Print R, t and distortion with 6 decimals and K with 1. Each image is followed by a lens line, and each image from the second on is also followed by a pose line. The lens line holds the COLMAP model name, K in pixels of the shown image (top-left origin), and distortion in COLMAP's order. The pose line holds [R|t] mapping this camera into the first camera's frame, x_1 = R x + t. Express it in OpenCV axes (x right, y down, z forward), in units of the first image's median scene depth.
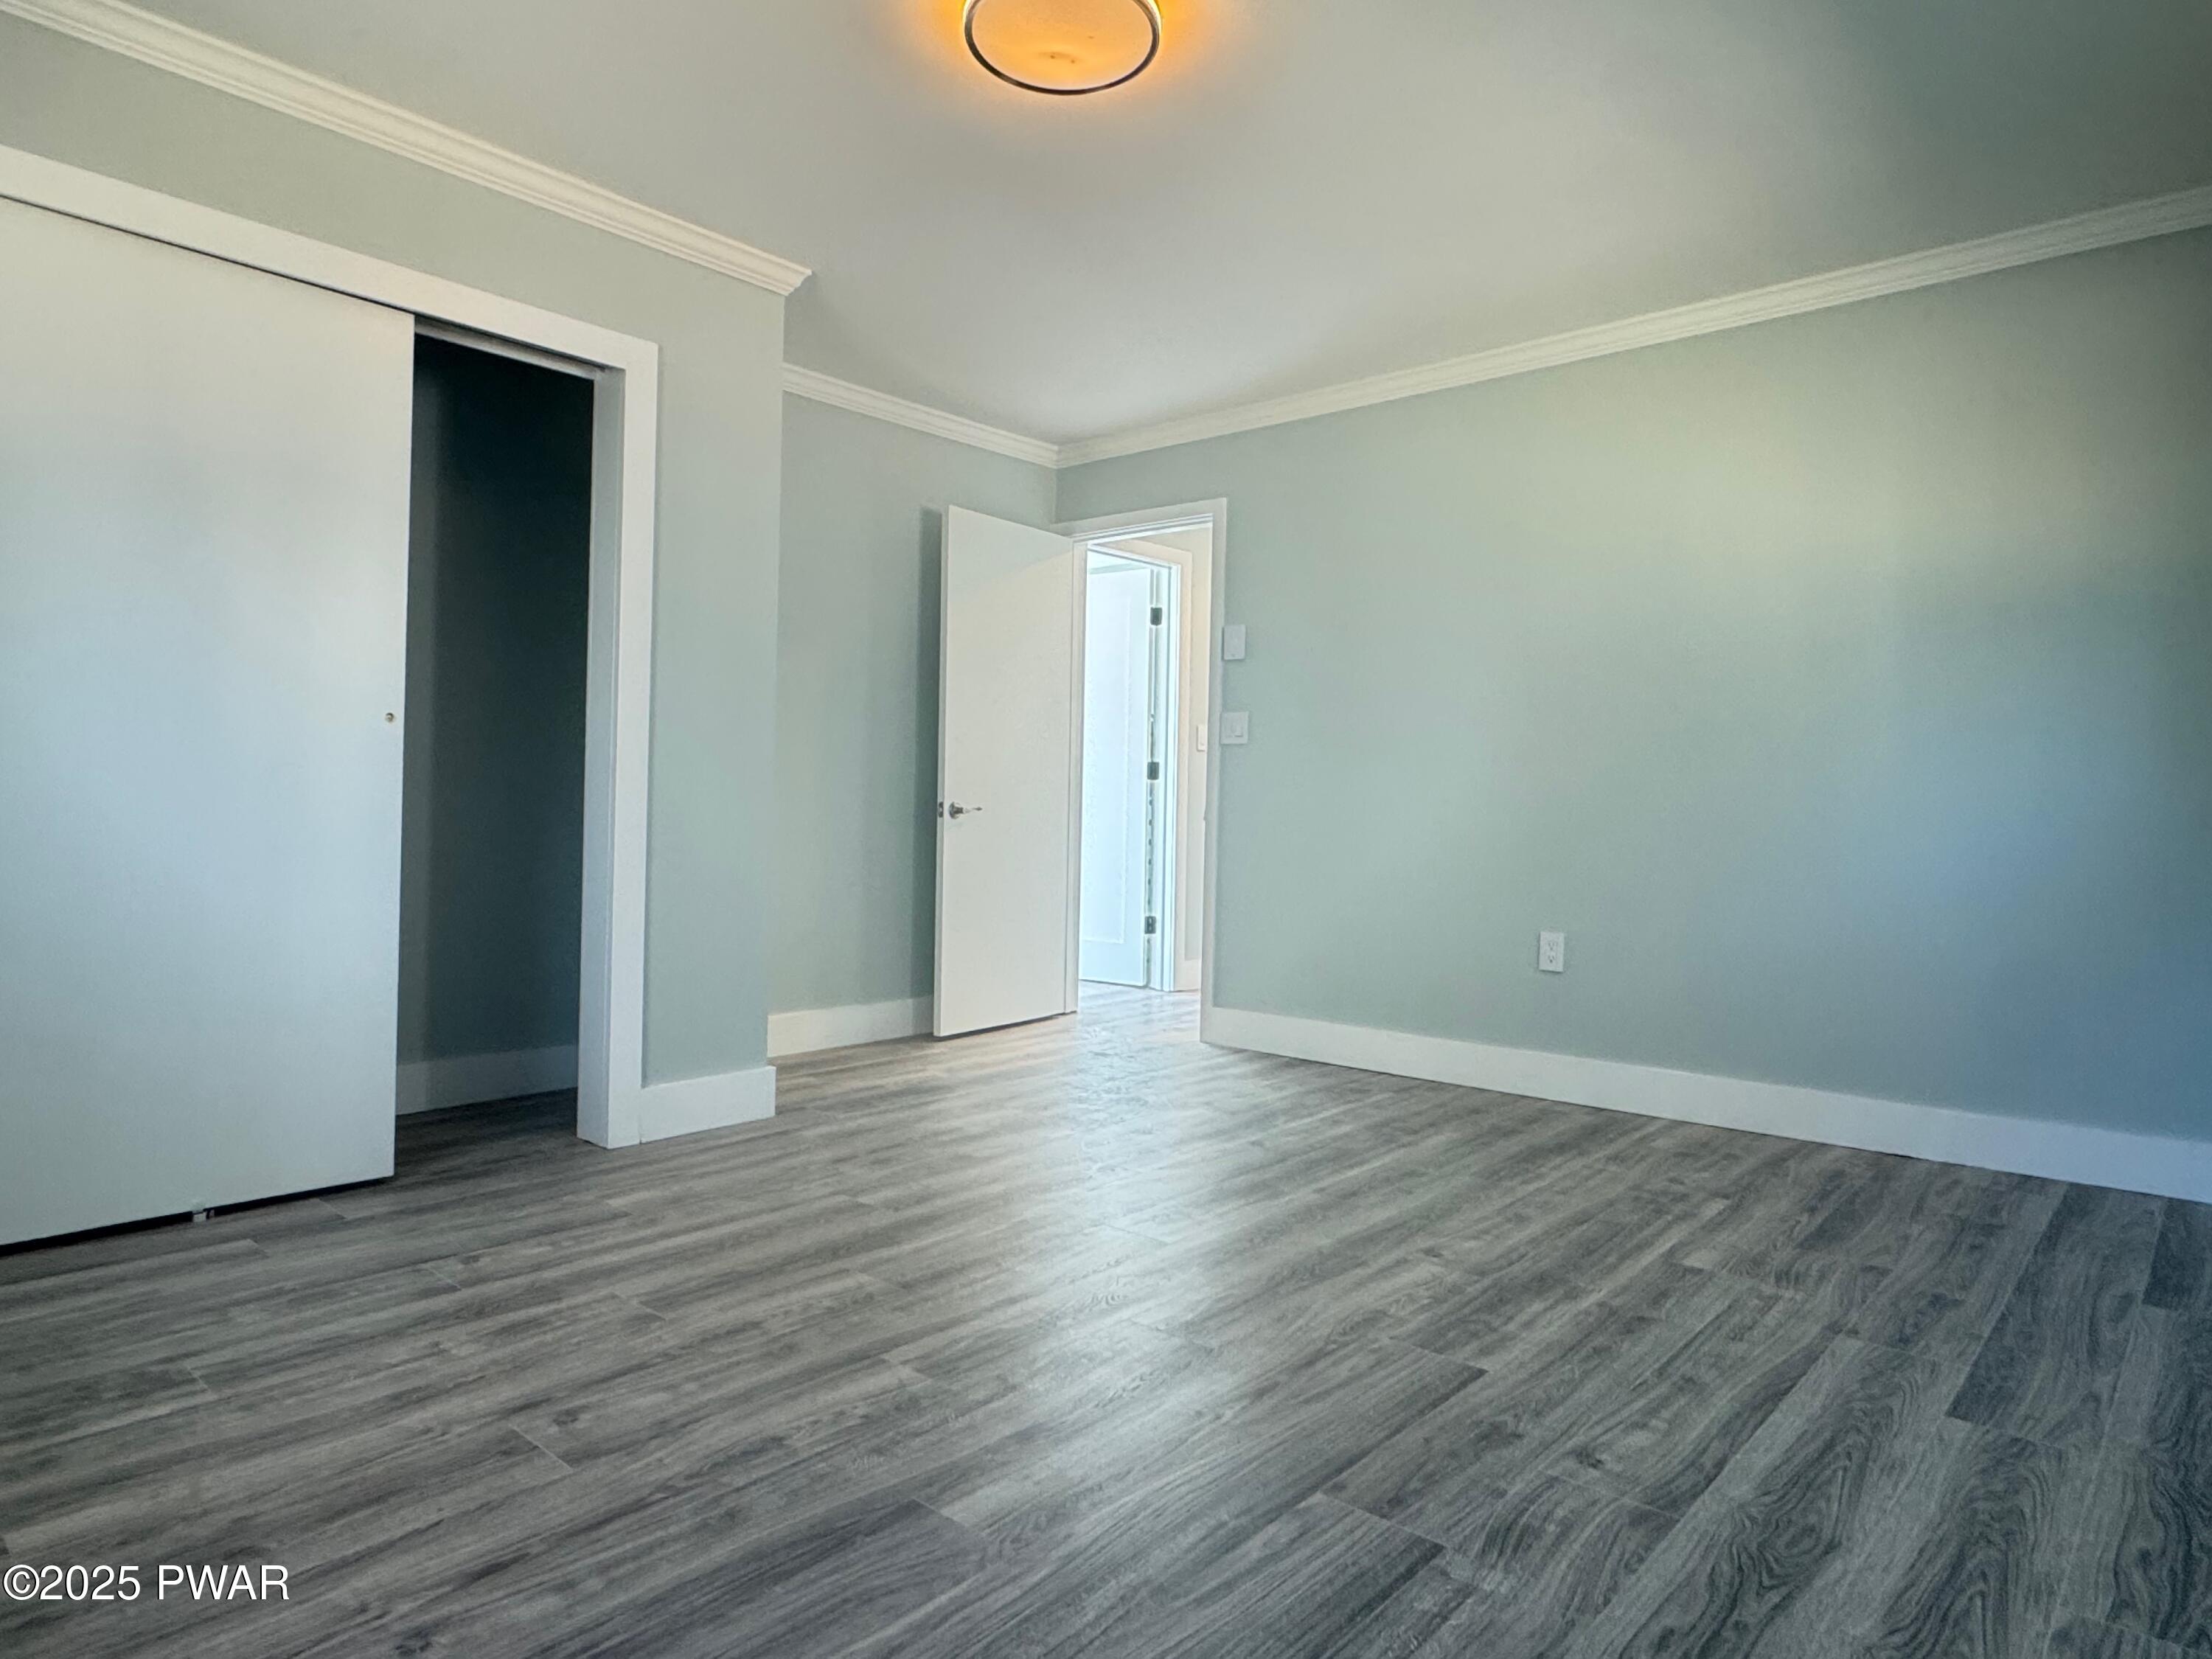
lens RADIAL K [[1323.3, 0, 1100.8], [0, 1323.3, 833.5], [0, 0, 1]] dist [-0.005383, 0.002572]
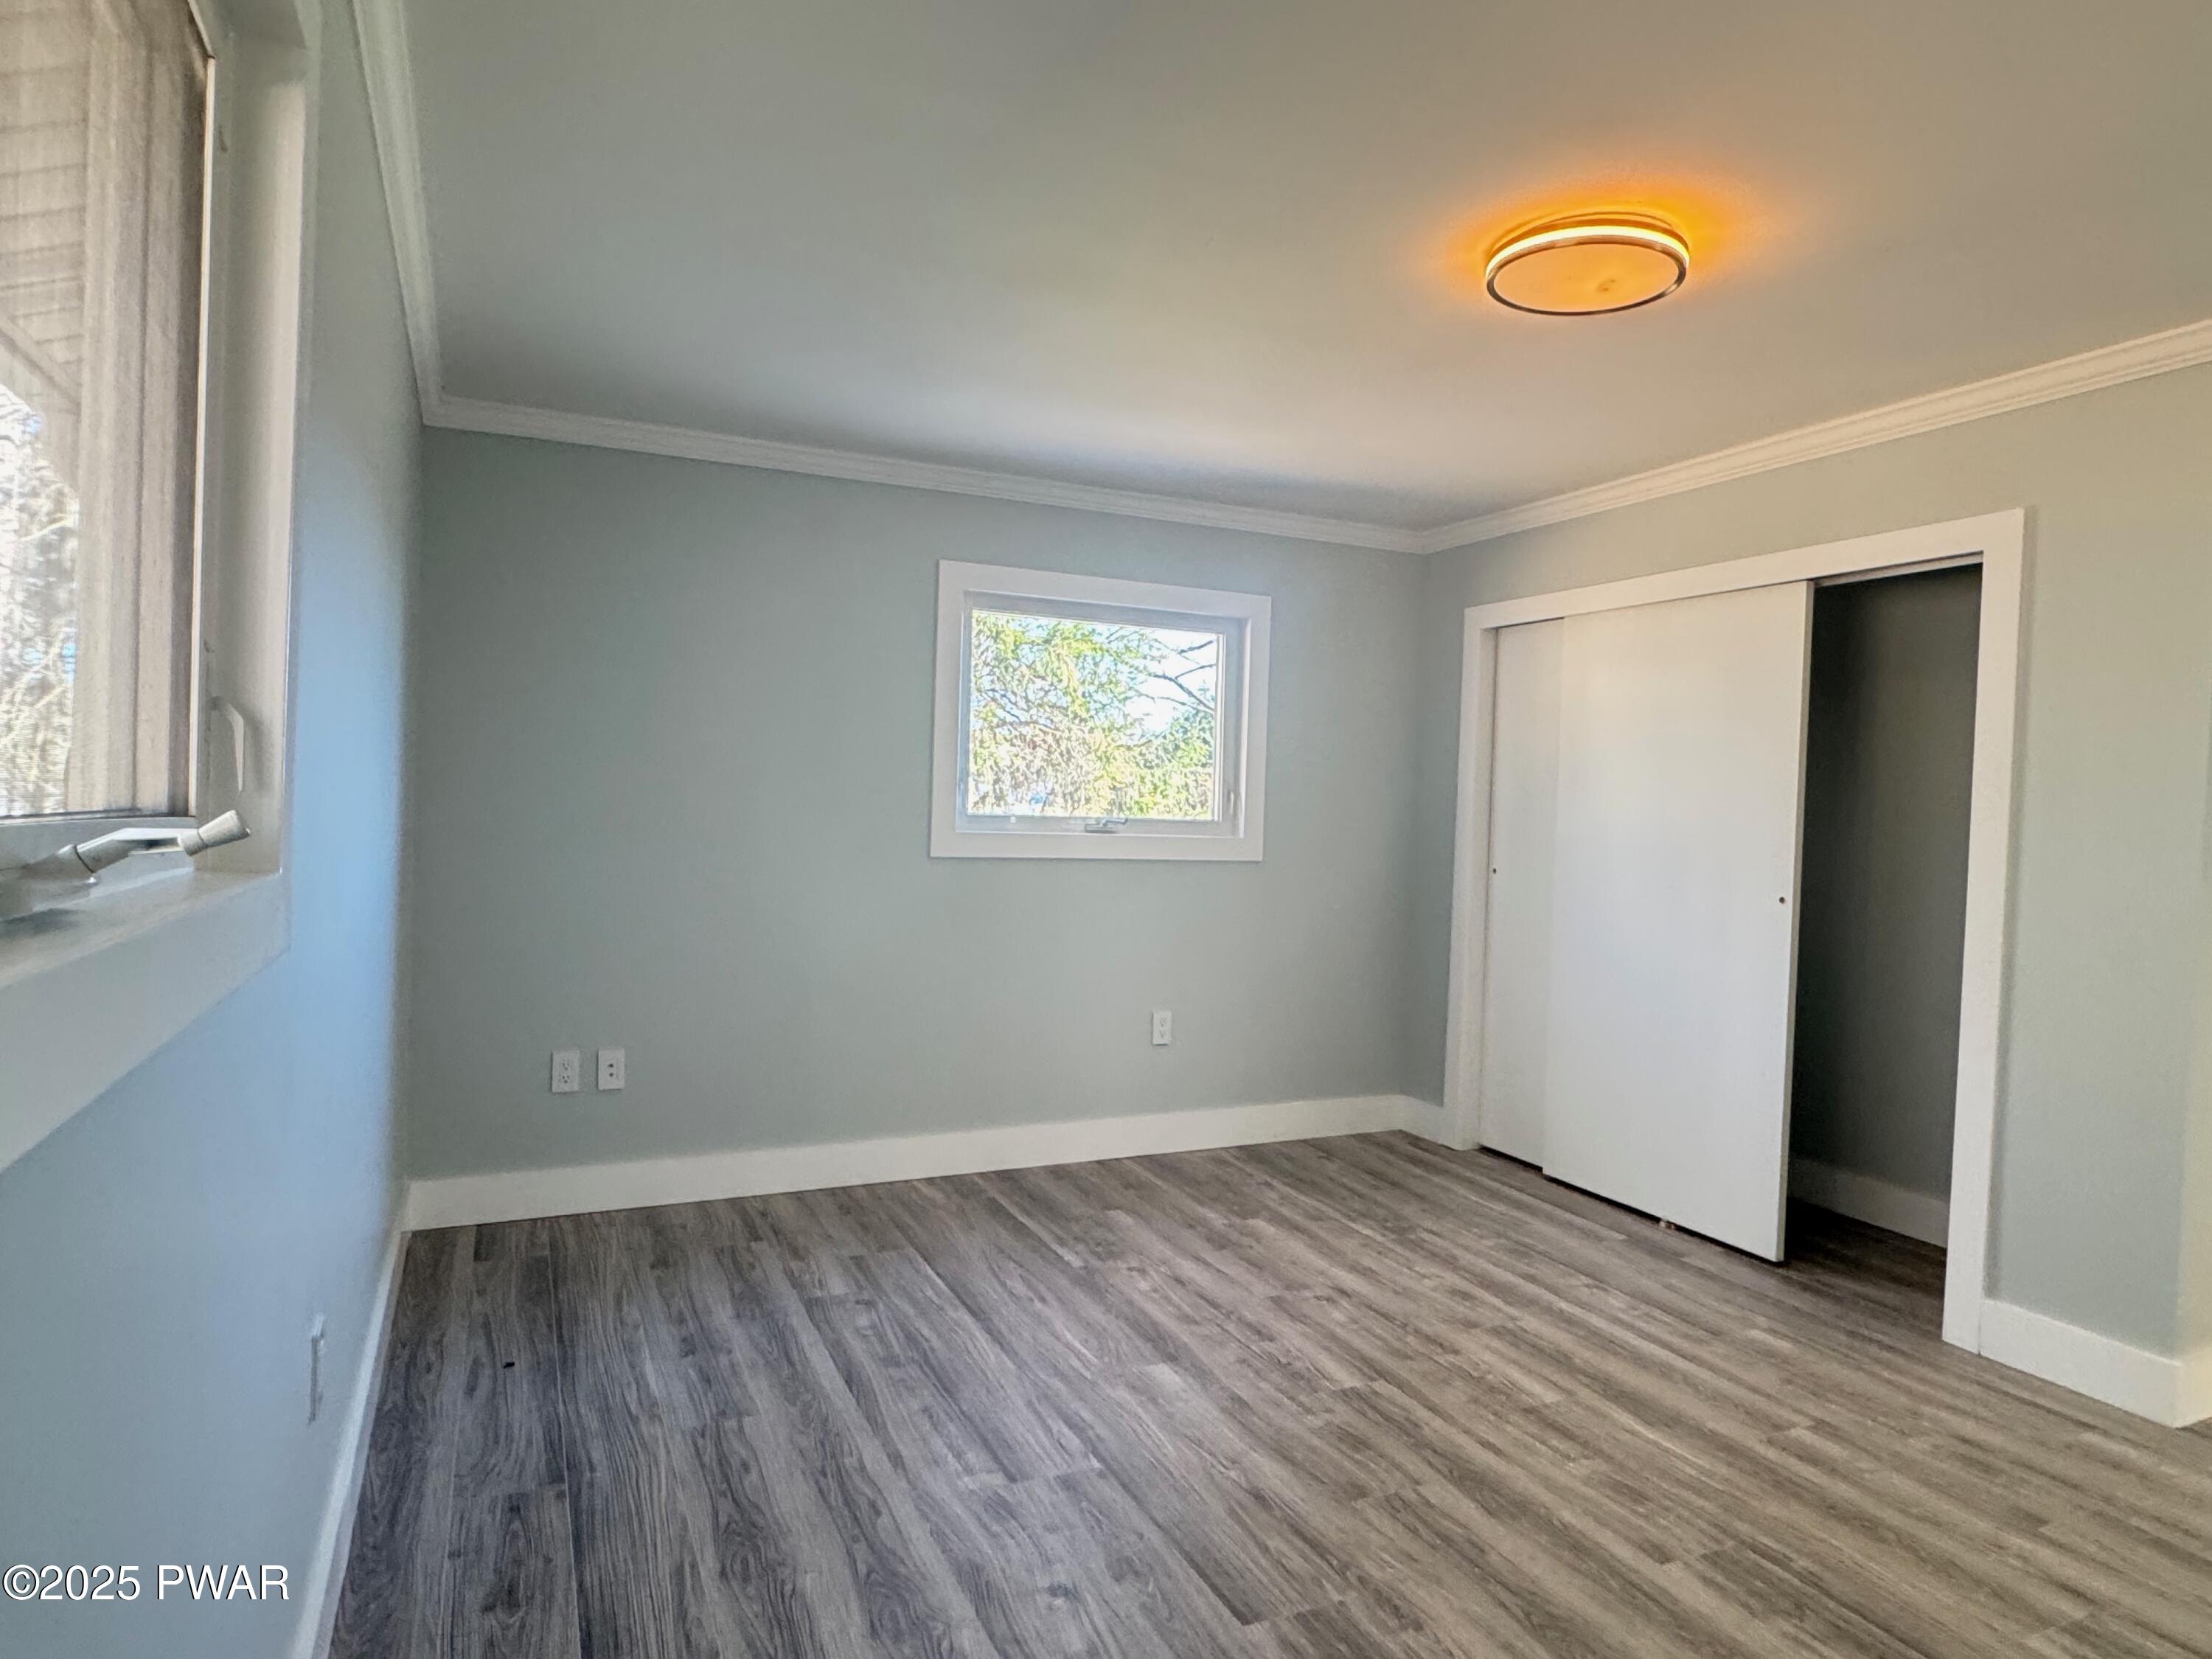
lens RADIAL K [[1300.4, 0, 1111.4], [0, 1300.4, 818.4], [0, 0, 1]] dist [0.002658, 0.001334]
pose [[-0.399859, -0.021532, -0.916324, 1.203203], [-0.058049, 0.998312, 0.001872, -0.180067], [0.914737, 0.053940, -0.400434, 1.240858]]
